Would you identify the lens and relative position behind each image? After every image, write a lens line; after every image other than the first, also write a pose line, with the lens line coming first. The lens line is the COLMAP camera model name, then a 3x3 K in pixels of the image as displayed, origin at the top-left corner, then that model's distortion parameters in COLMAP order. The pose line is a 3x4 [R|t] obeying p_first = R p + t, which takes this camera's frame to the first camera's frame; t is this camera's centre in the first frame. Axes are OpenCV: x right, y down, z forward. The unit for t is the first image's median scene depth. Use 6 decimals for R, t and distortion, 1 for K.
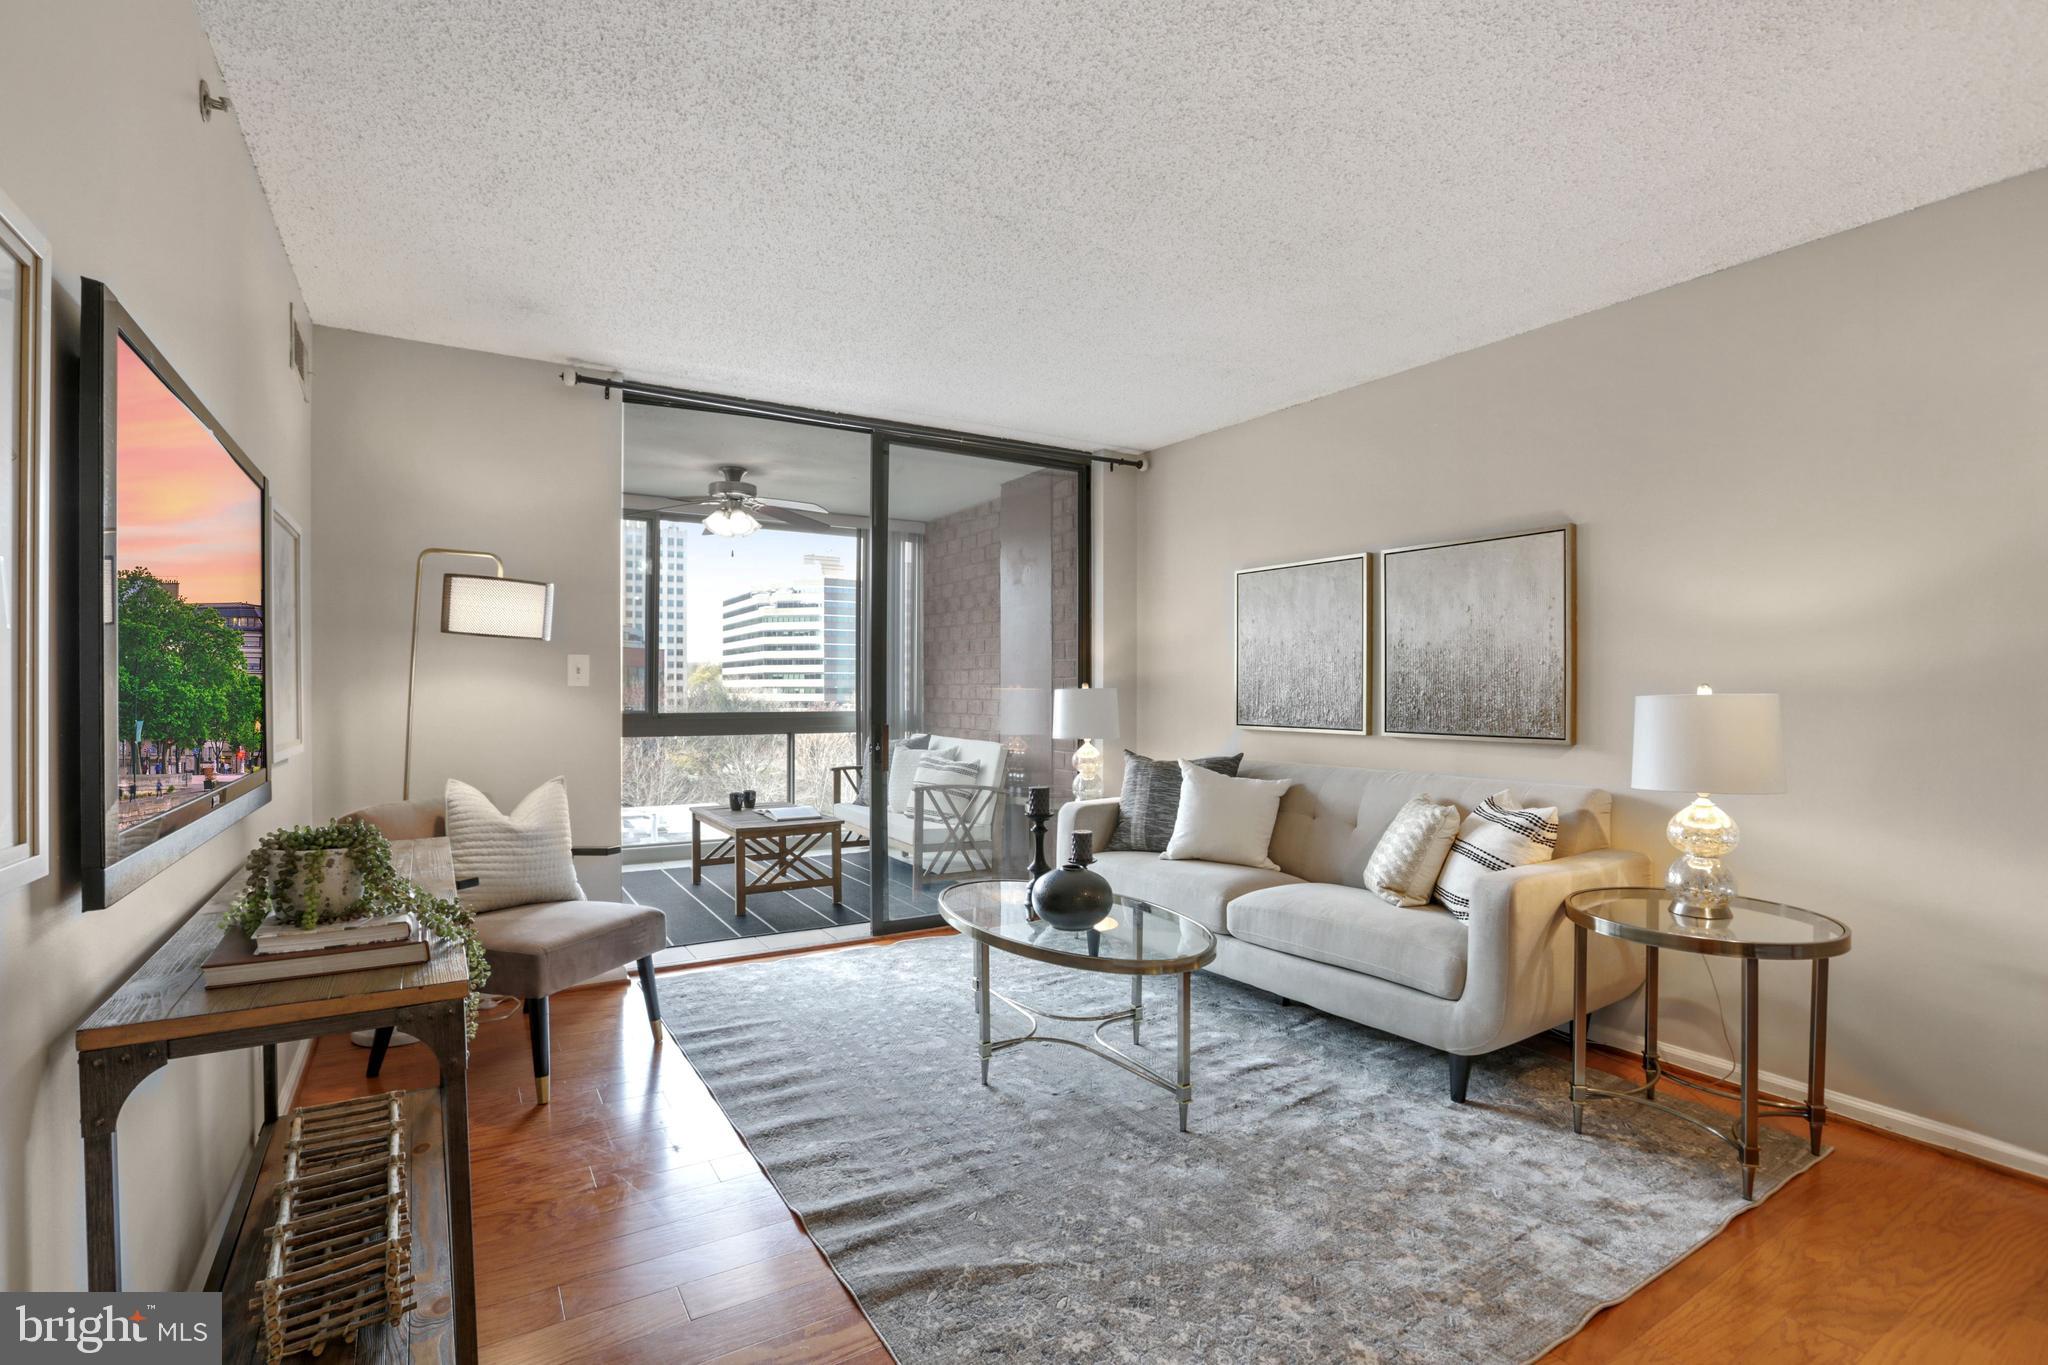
lens RADIAL K [[932.4, 0, 963.2], [0, 932.4, 685.8], [0, 0, 1]] dist [-0.000036, -0.000018]
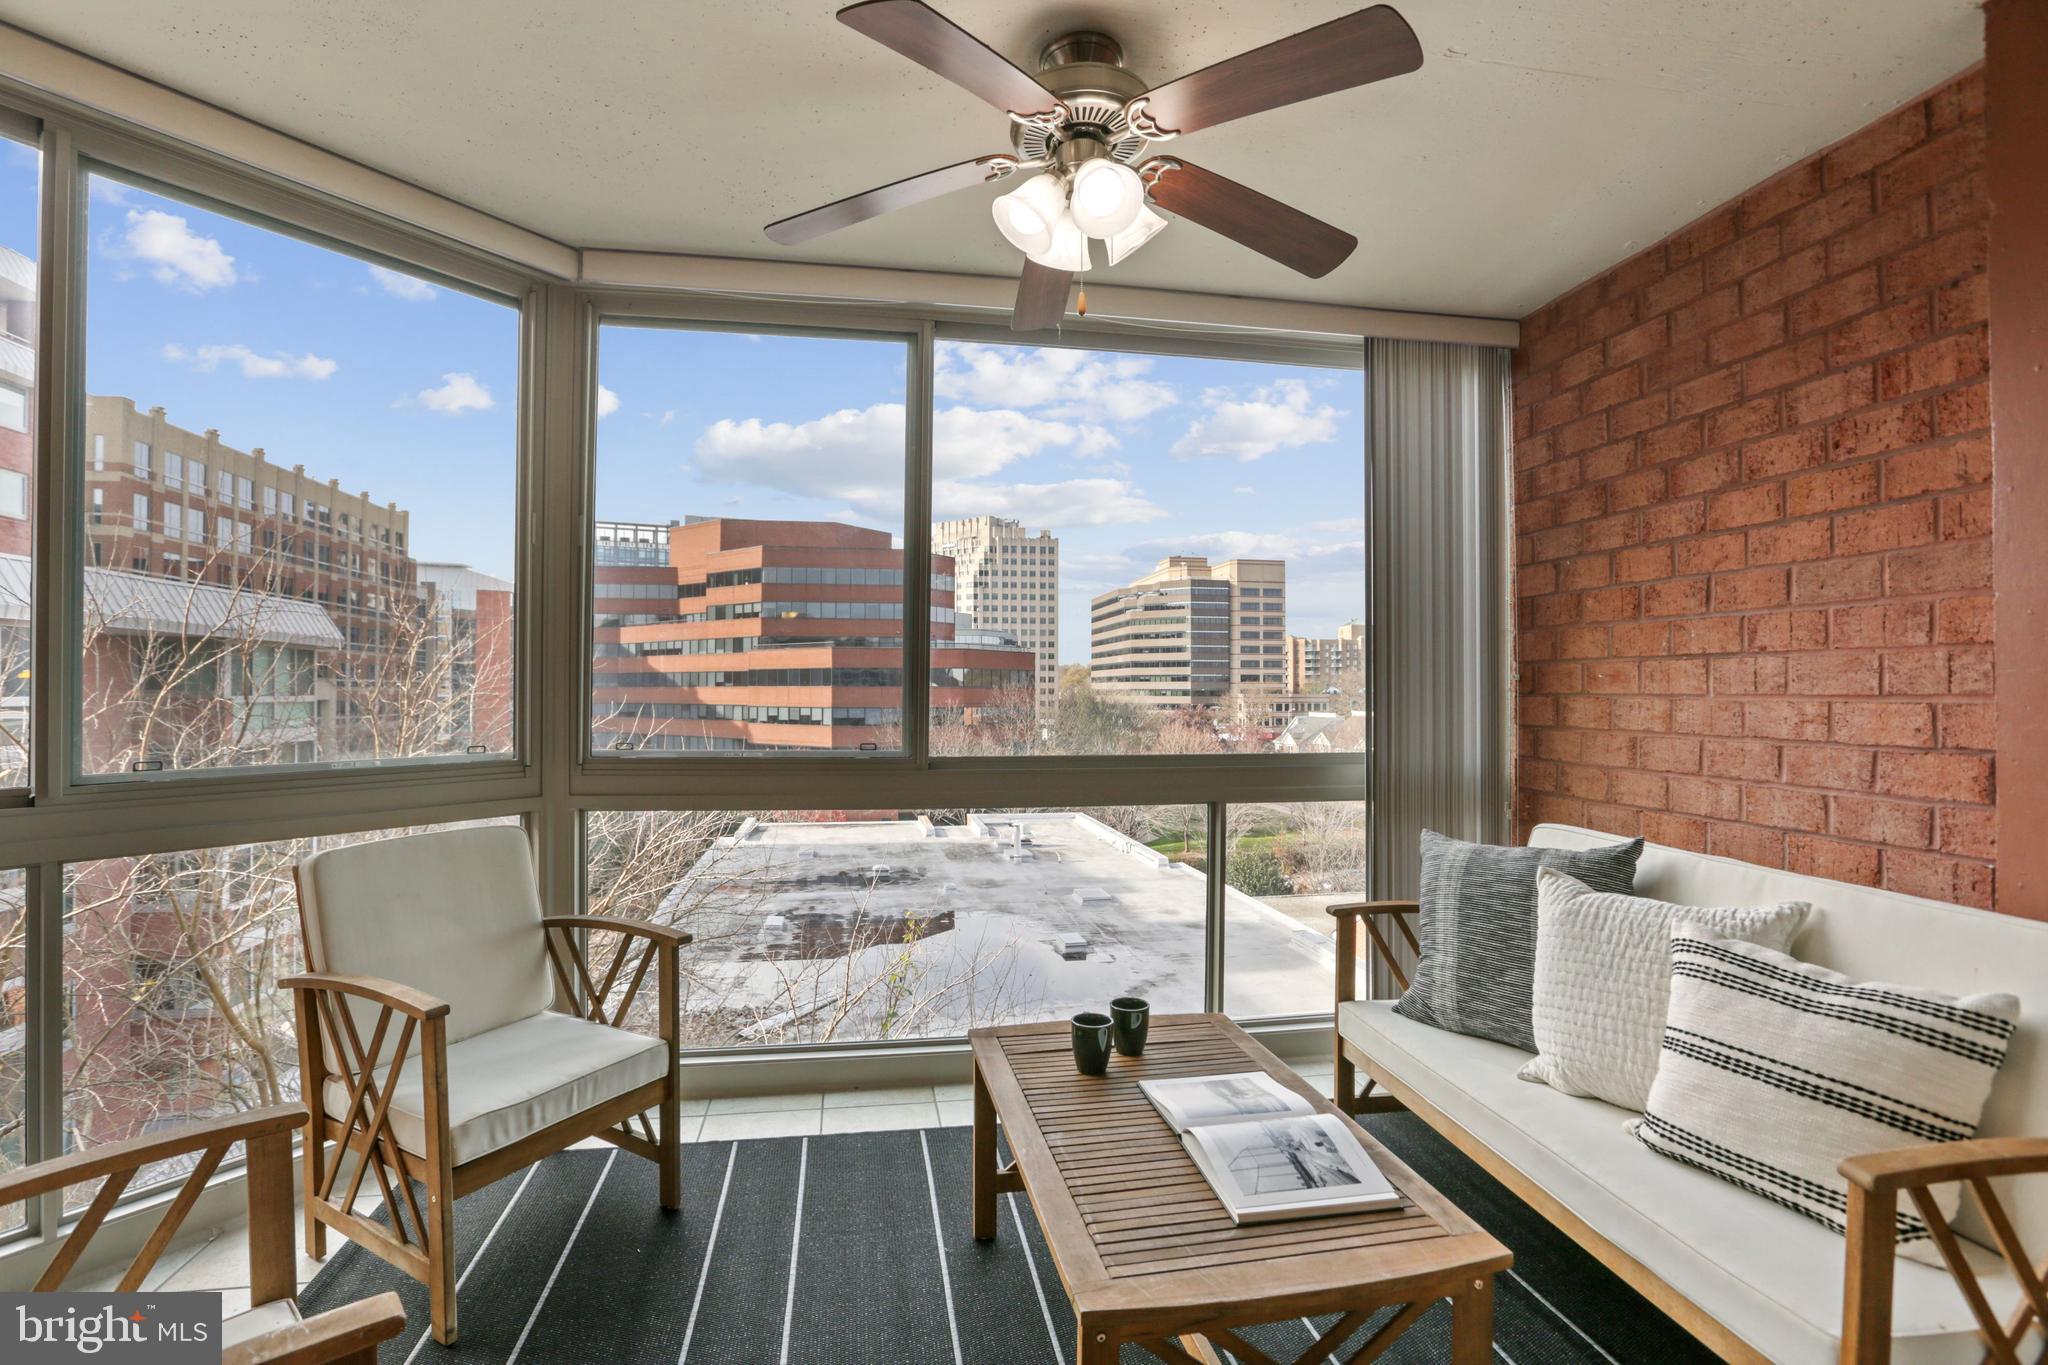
lens RADIAL K [[928.9, 0, 1004.3], [0, 928.9, 678.4], [0, 0, 1]] dist [-0.072536, 0.034140]
pose [[0.940623, -0.003452, -0.339434, -0.179837], [-0.000110, 0.999945, -0.010474, -0.005923], [0.339452, 0.009890, 0.940571, 0.762785]]
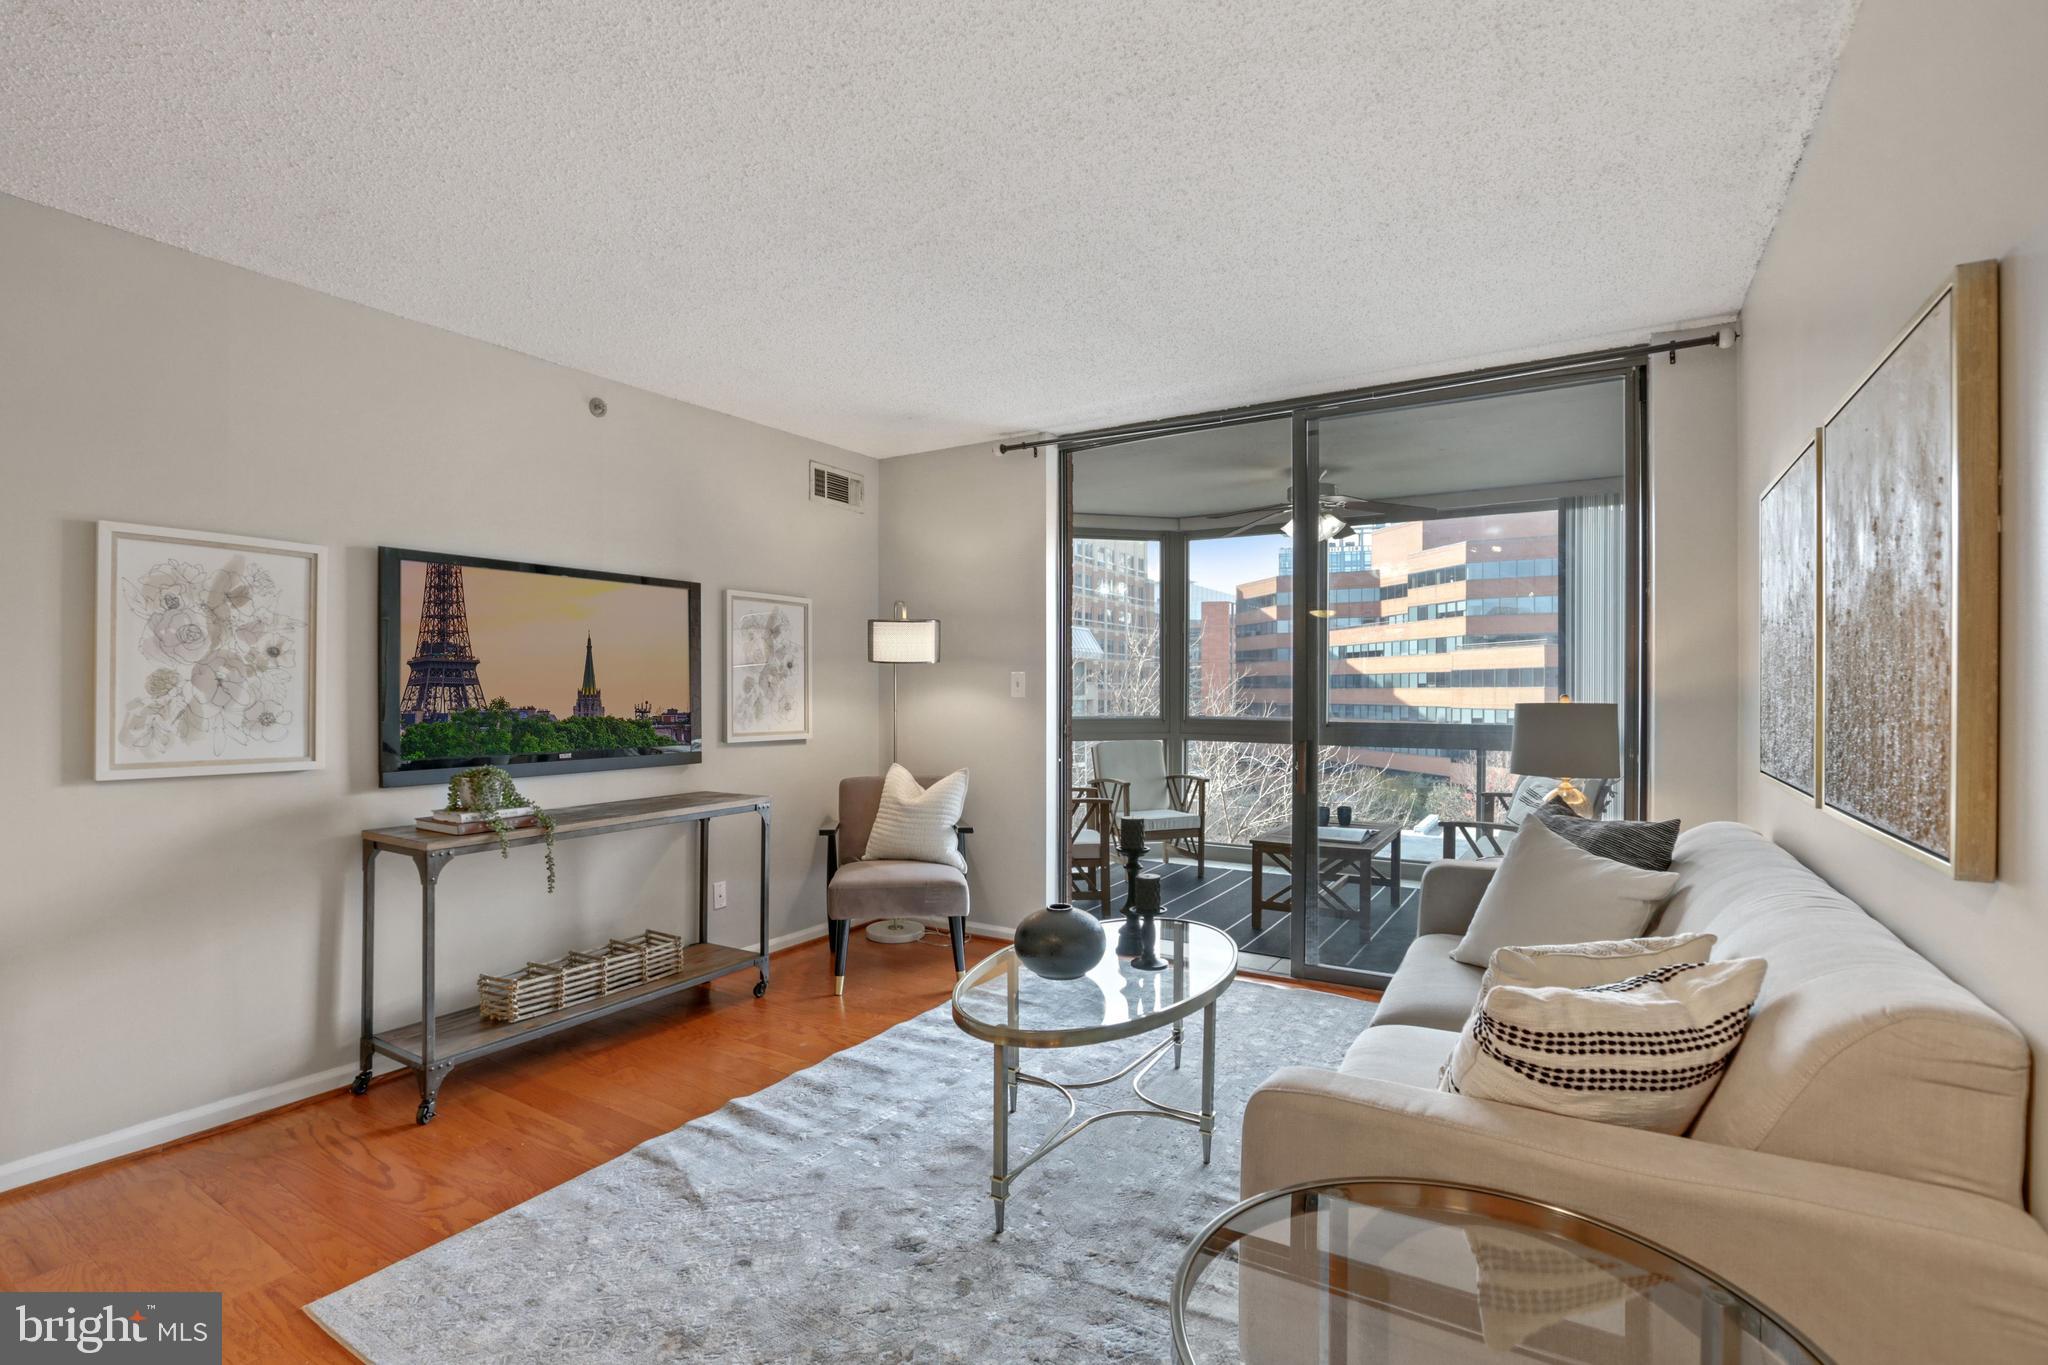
lens RADIAL K [[928.9, 0, 1004.3], [0, 928.9, 678.4], [0, 0, 1]] dist [-0.072536, 0.034140]
pose [[0.467347, -0.010940, -0.884006, 0.488629], [0.000557, 0.999927, -0.012080, -0.007055], [0.884074, 0.005153, 0.467319, 0.310484]]
